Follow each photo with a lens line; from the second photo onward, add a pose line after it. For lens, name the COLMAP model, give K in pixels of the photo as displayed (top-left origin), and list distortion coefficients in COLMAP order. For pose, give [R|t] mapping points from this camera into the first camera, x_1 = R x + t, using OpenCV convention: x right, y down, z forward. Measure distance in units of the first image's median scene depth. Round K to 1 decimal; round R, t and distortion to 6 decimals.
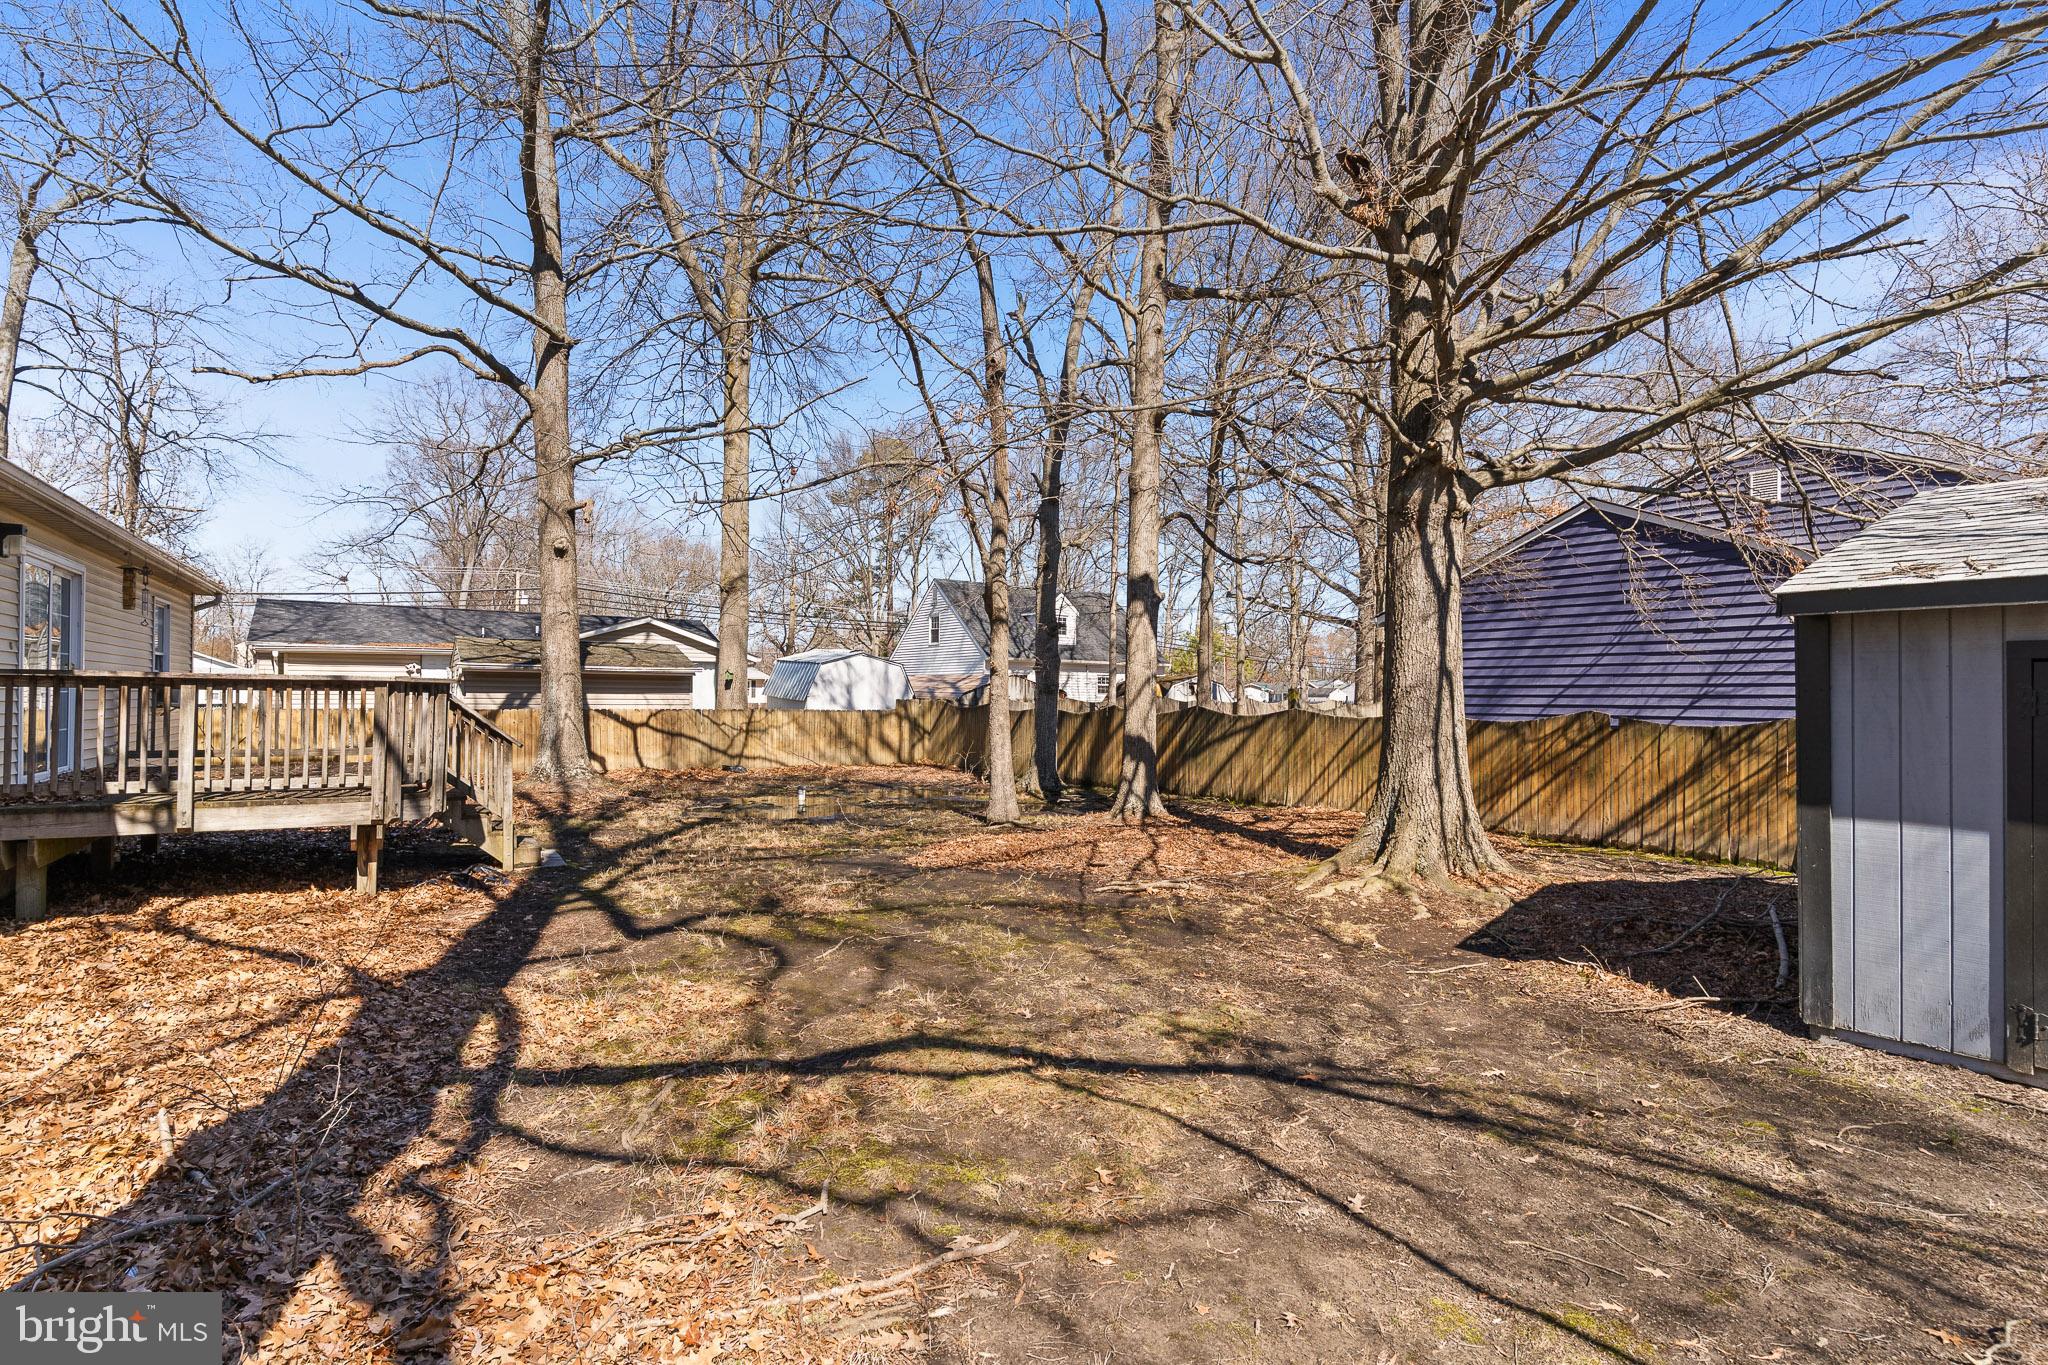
lens RADIAL K [[985.1, 0, 1014.9], [0, 985.1, 687.2], [0, 0, 1]] dist [0.004523, 0.000167]
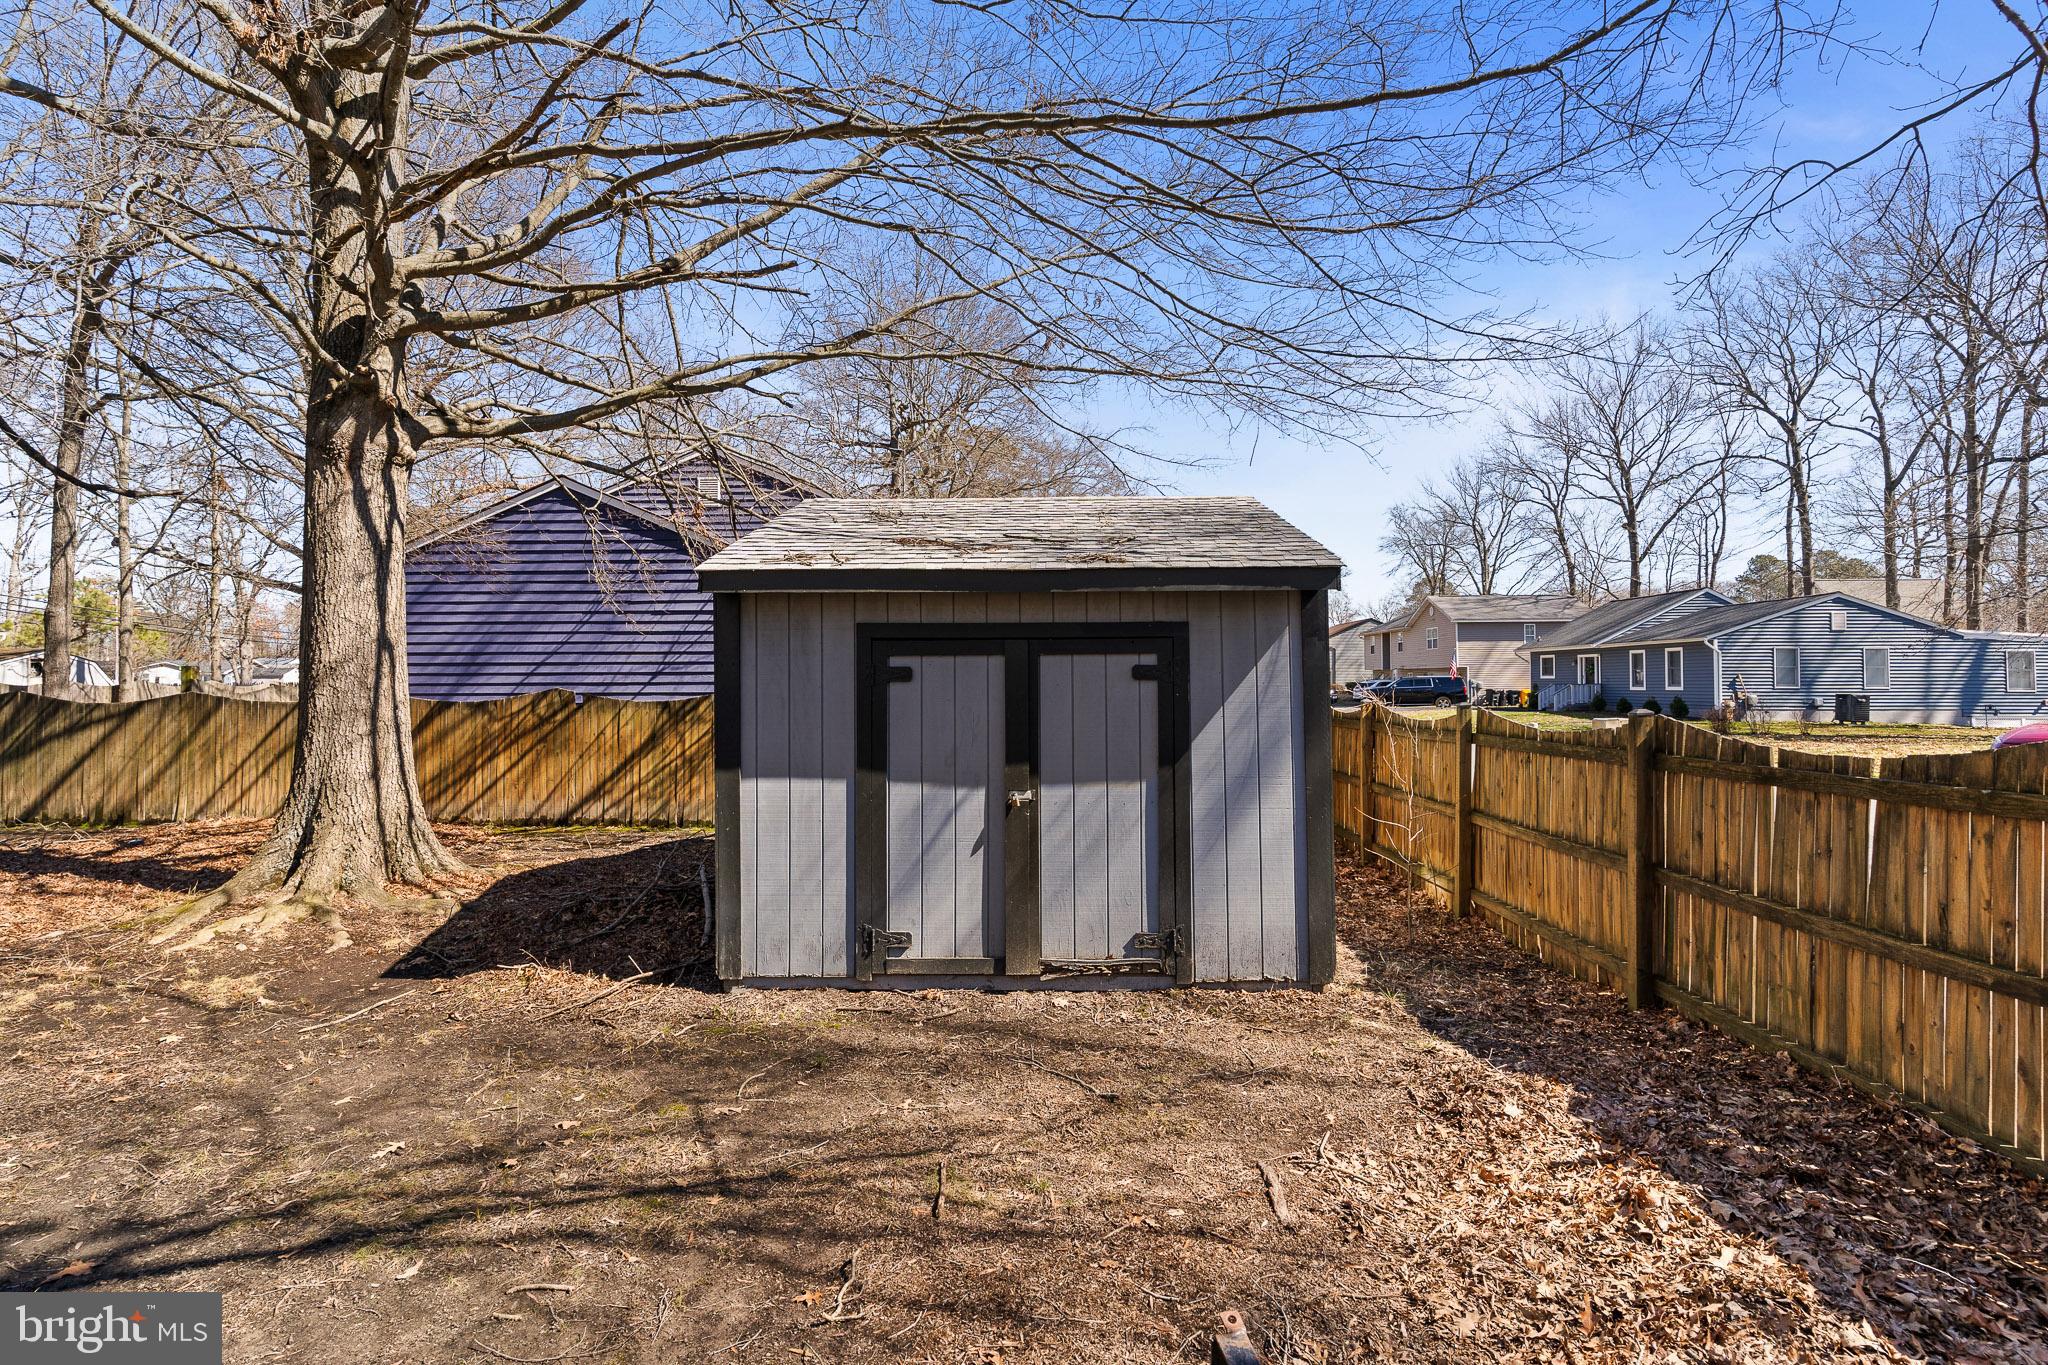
lens RADIAL K [[985.1, 0, 1017.9], [0, 985.1, 675.7], [0, 0, 1]] dist [0.004523, 0.000167]
pose [[0.584433, -0.005783, 0.811421, 0.071874], [-0.001332, 0.999966, 0.008086, 0.004045], [-0.811441, -0.005806, 0.584406, 0.070035]]
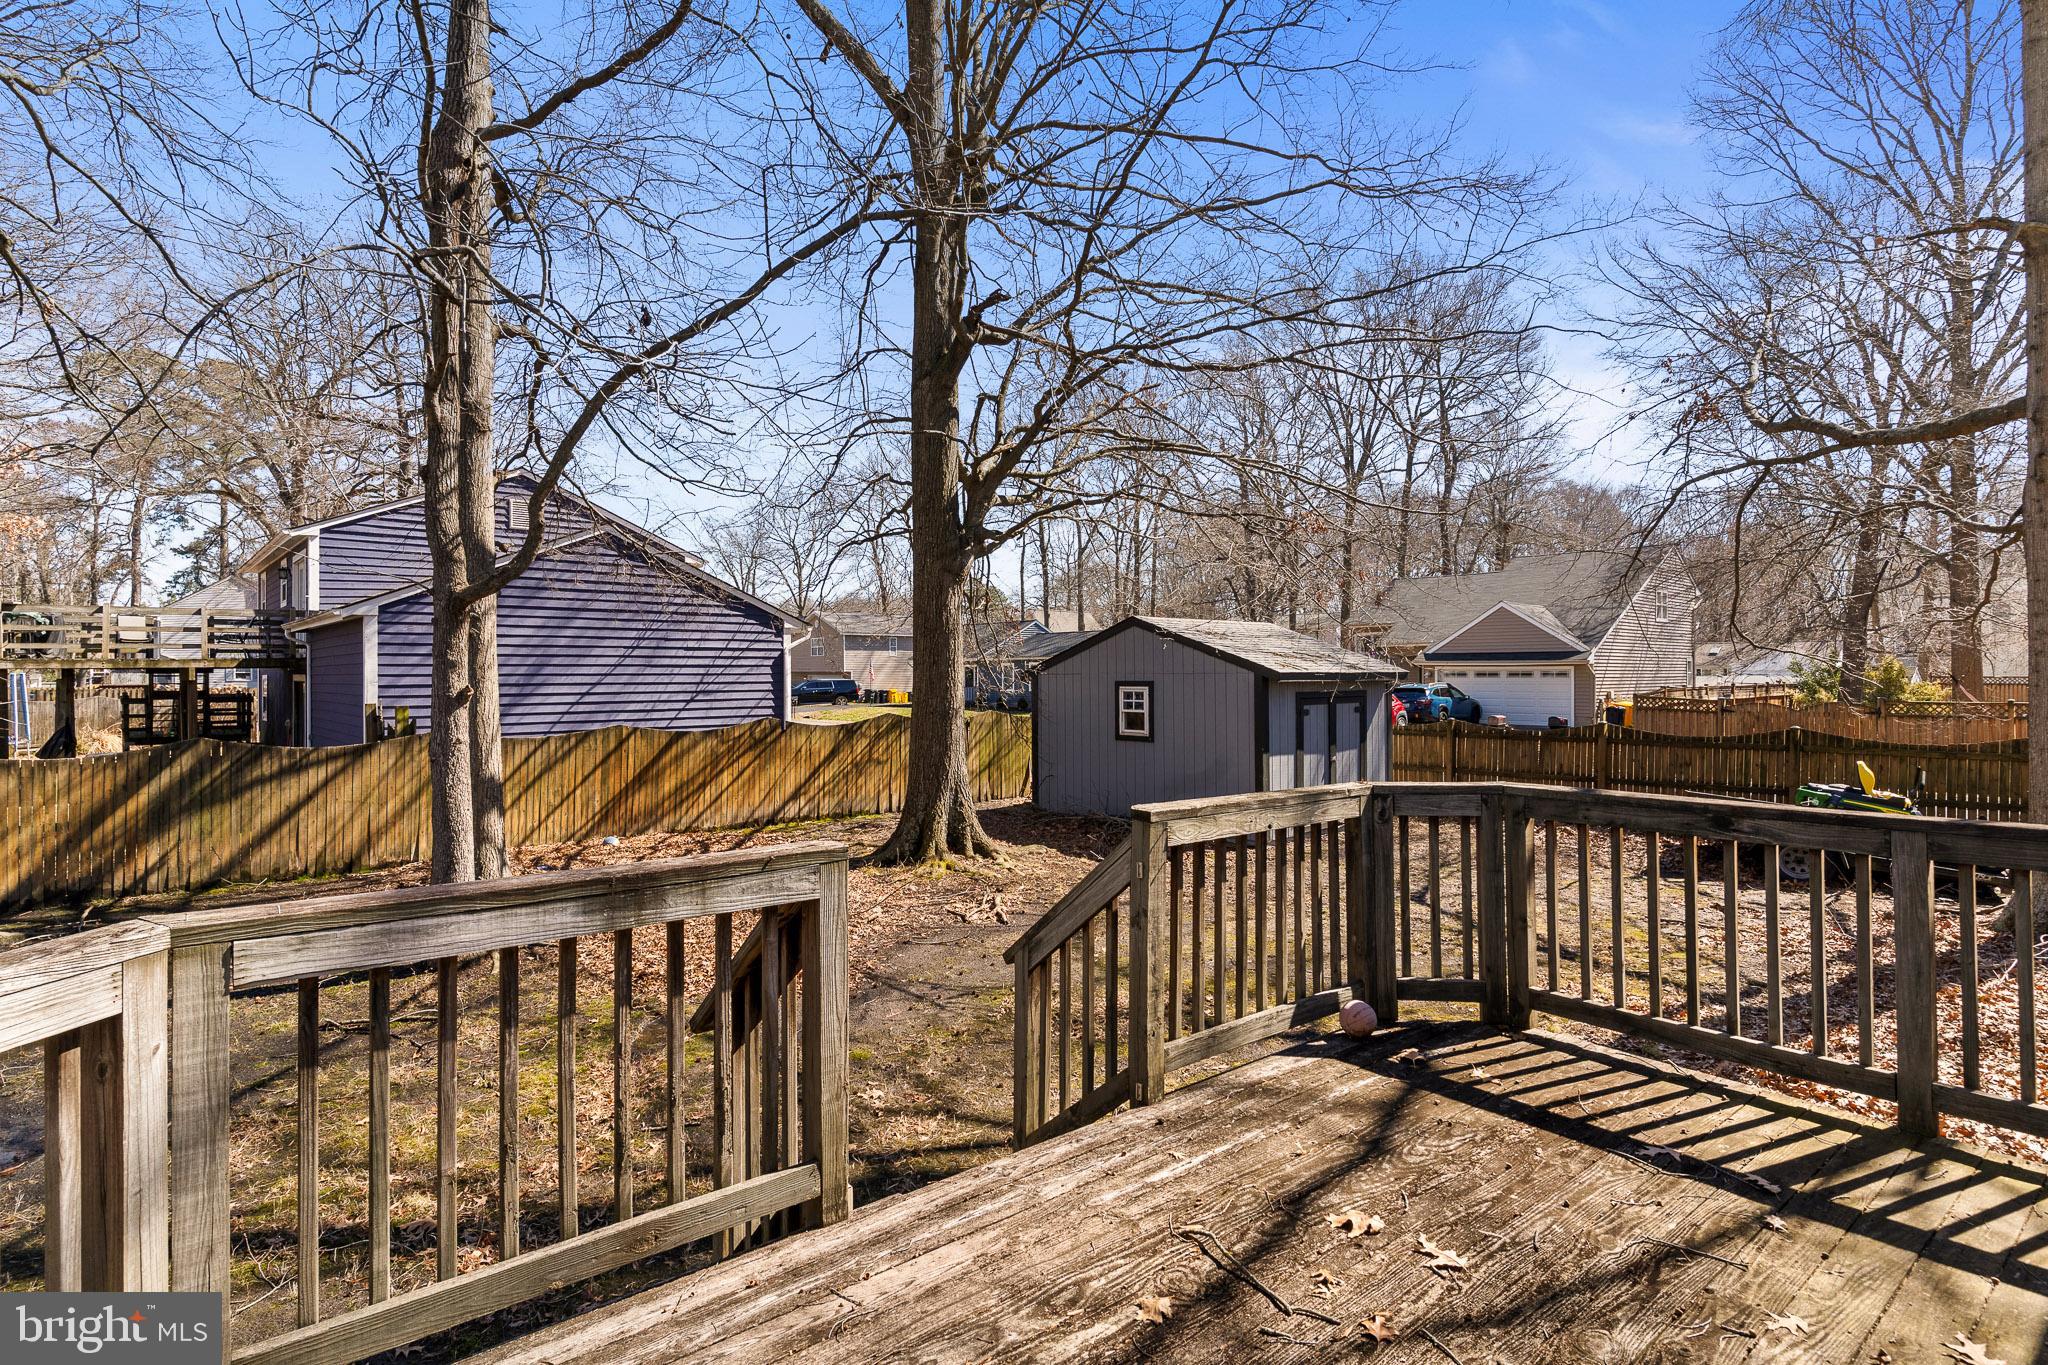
lens RADIAL K [[985.1, 0, 1030.0], [0, 985.1, 673.4], [0, 0, 1]] dist [0.004523, 0.000167]
pose [[-0.136120, -0.008511, 0.990656, -0.986665], [-0.009164, 0.999931, 0.007332, -0.061469], [-0.990650, -0.008080, -0.136189, 1.164040]]
